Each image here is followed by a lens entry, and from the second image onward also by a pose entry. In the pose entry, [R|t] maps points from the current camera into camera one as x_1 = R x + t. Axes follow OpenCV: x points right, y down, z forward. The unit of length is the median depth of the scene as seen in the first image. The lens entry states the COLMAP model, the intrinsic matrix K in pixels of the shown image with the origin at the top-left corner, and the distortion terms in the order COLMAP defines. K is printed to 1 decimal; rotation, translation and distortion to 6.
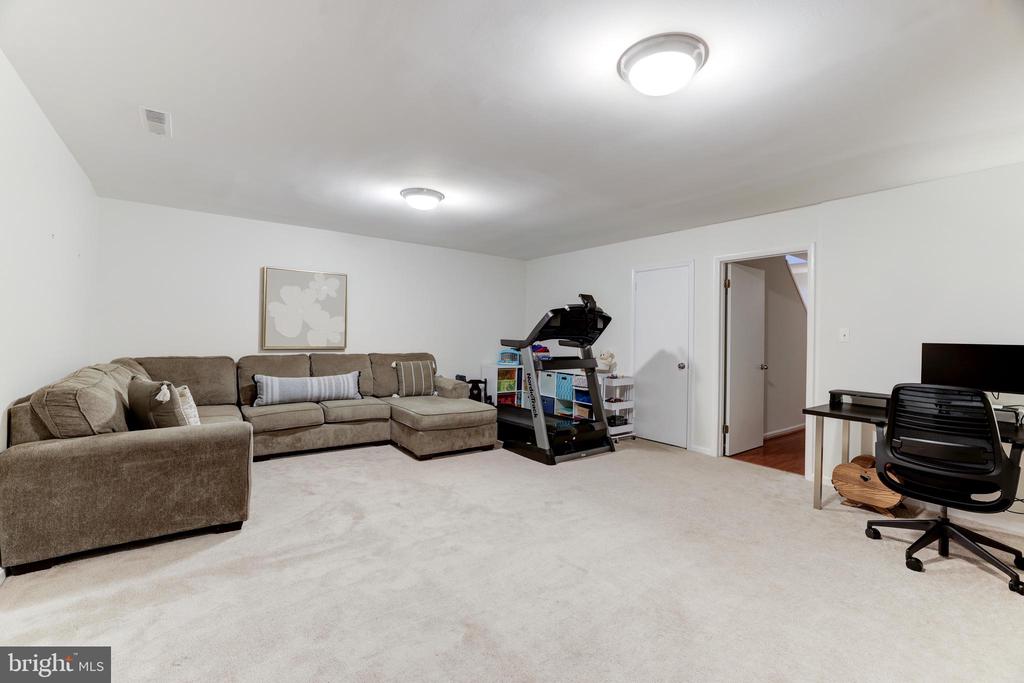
lens RADIAL K [[437.4, 0, 512.0], [0, 437.4, 341.5], [0, 0, 1]] dist [-0.056951, 0.025759]
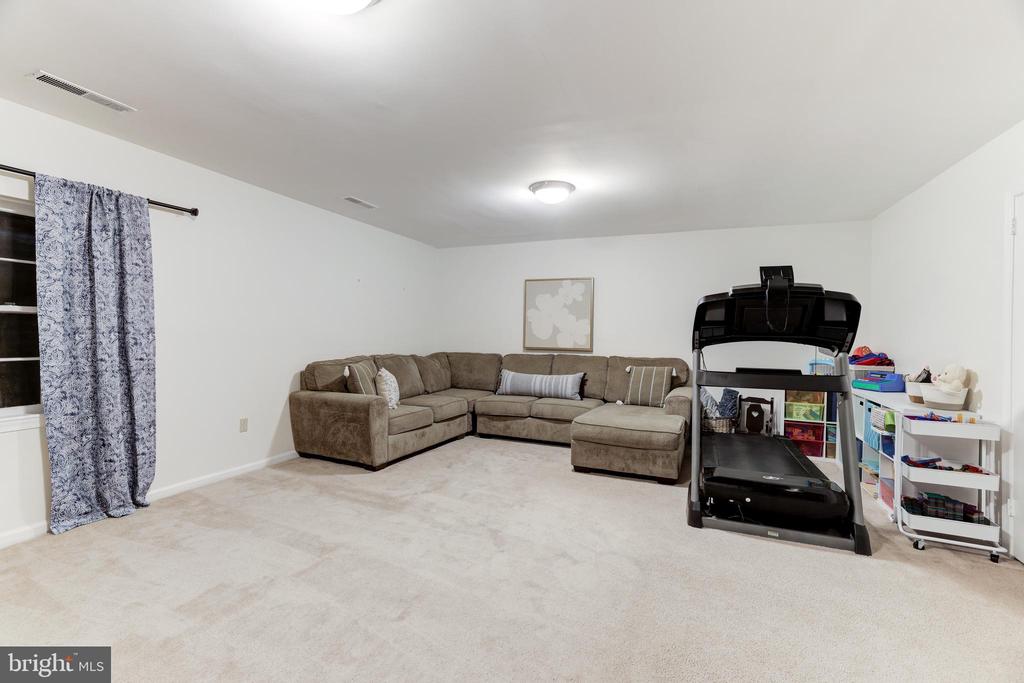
lens RADIAL K [[437.4, 0, 512.0], [0, 437.4, 341.5], [0, 0, 1]] dist [-0.056951, 0.025759]
pose [[0.509241, 0.005546, -0.860606, 0.487948], [-0.018512, 0.999818, -0.004511, 0.003721], [0.860425, 0.018229, 0.509252, 0.383172]]
